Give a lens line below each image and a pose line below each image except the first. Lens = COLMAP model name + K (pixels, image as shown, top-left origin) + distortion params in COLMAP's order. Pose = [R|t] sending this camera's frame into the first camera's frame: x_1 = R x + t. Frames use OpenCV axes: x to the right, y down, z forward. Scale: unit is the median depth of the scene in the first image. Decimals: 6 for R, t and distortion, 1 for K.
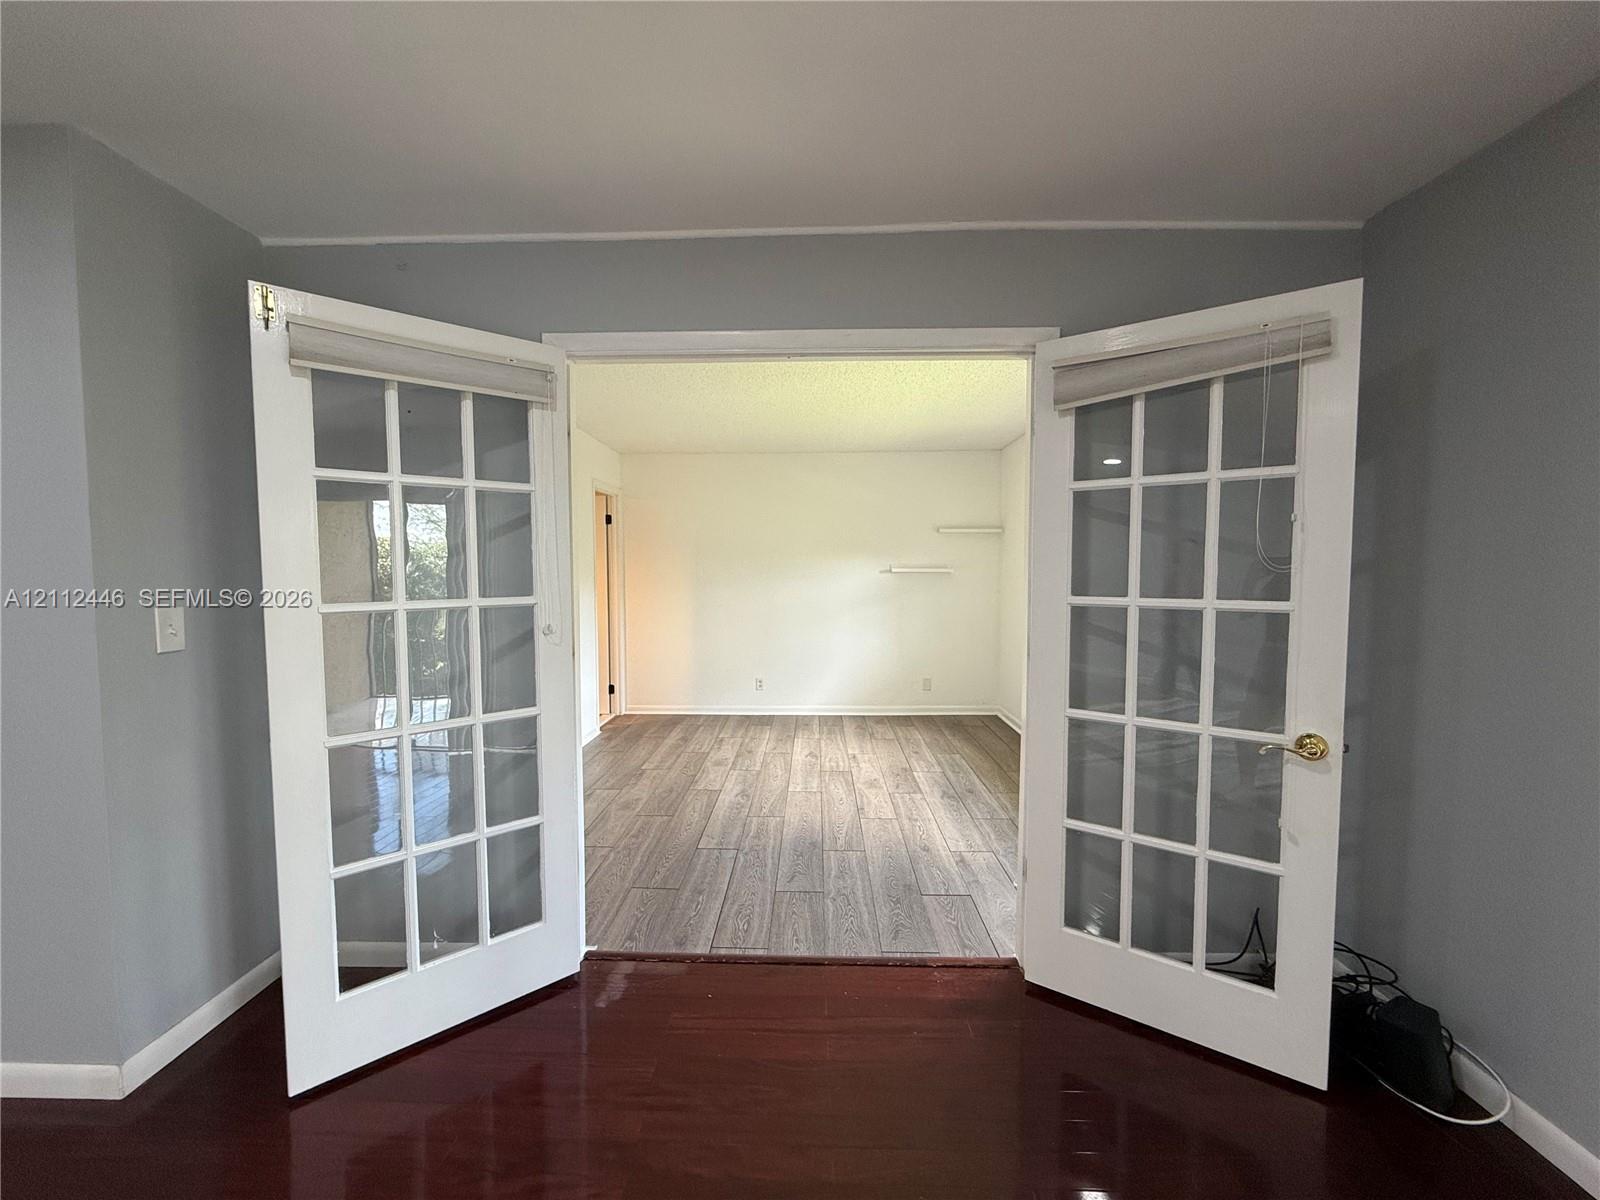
lens RADIAL K [[634.3, 0, 799.2], [0, 634.3, 602.2], [0, 0, 1]] dist [0.000617, 0.000137]
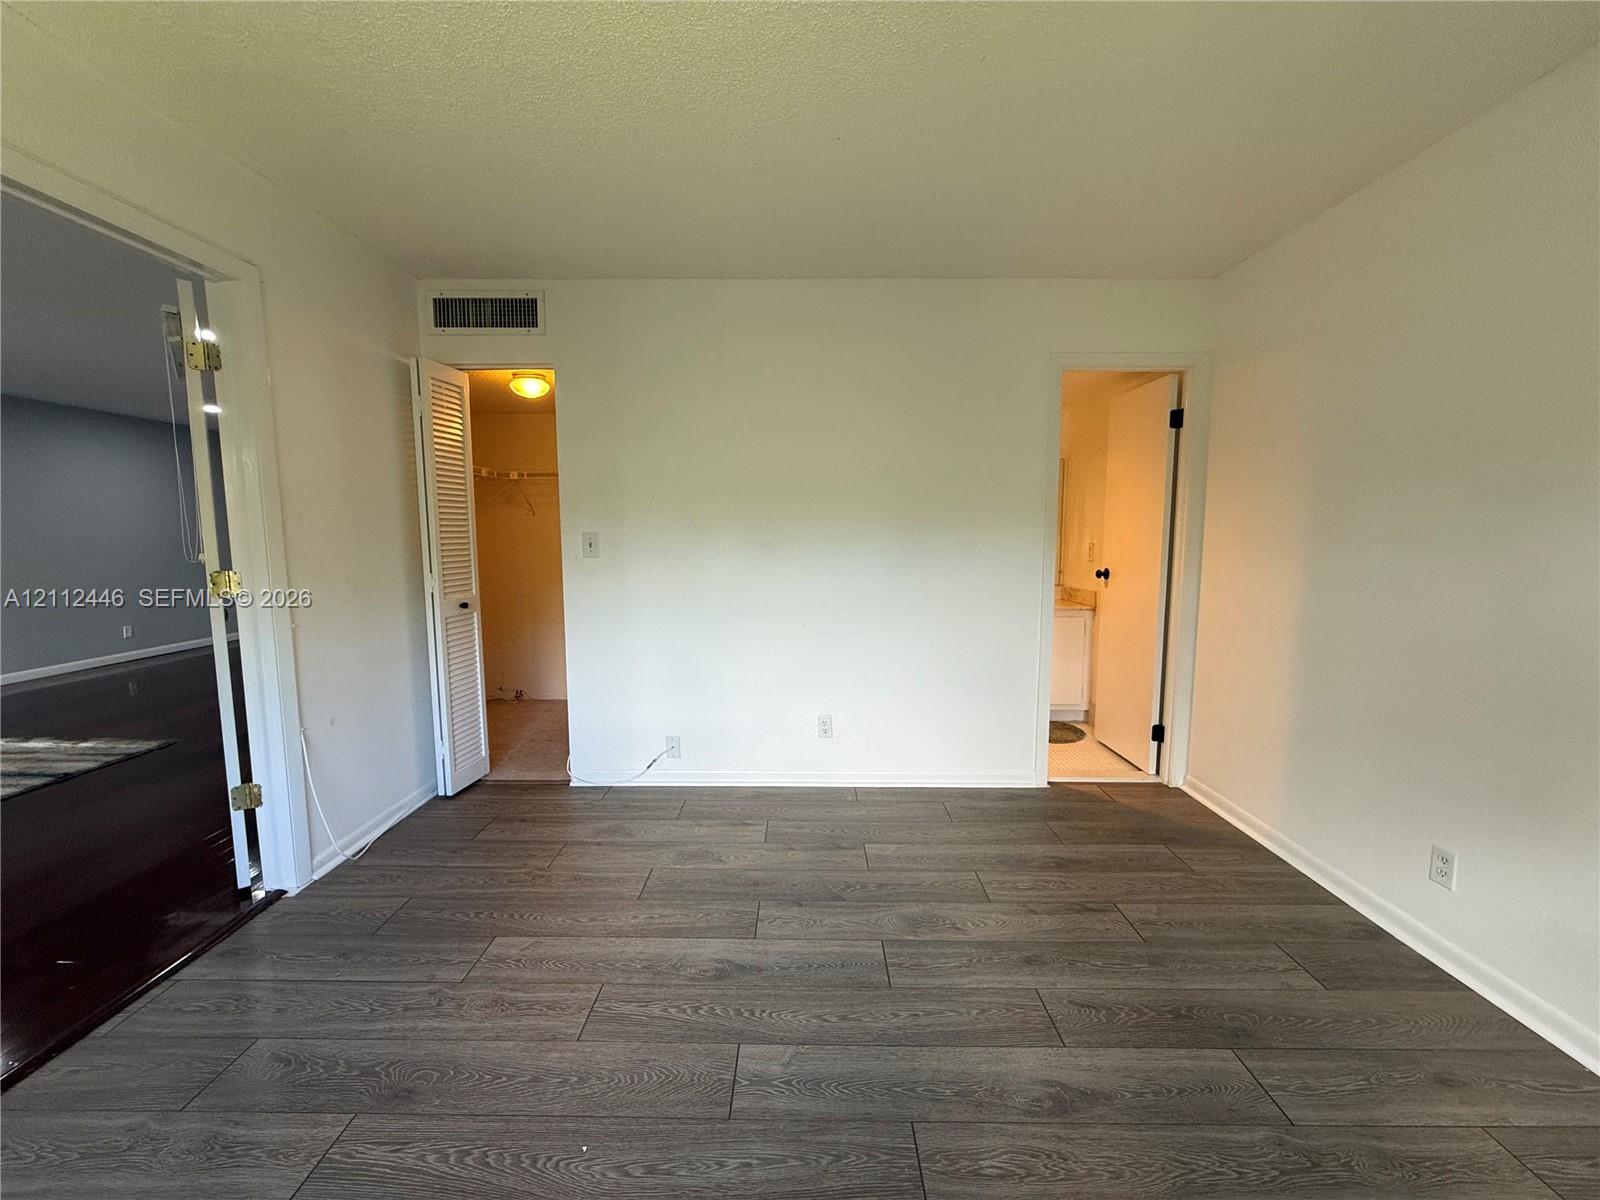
lens RADIAL K [[634.3, 0, 797.4], [0, 634.3, 600.6], [0, 0, 1]] dist [0.000617, 0.000137]
pose [[0.010132, 0.105382, -0.994380, 0.347056], [-0.049133, 0.993282, 0.104765, -0.028087], [0.998741, 0.047796, 0.015241, 0.986507]]
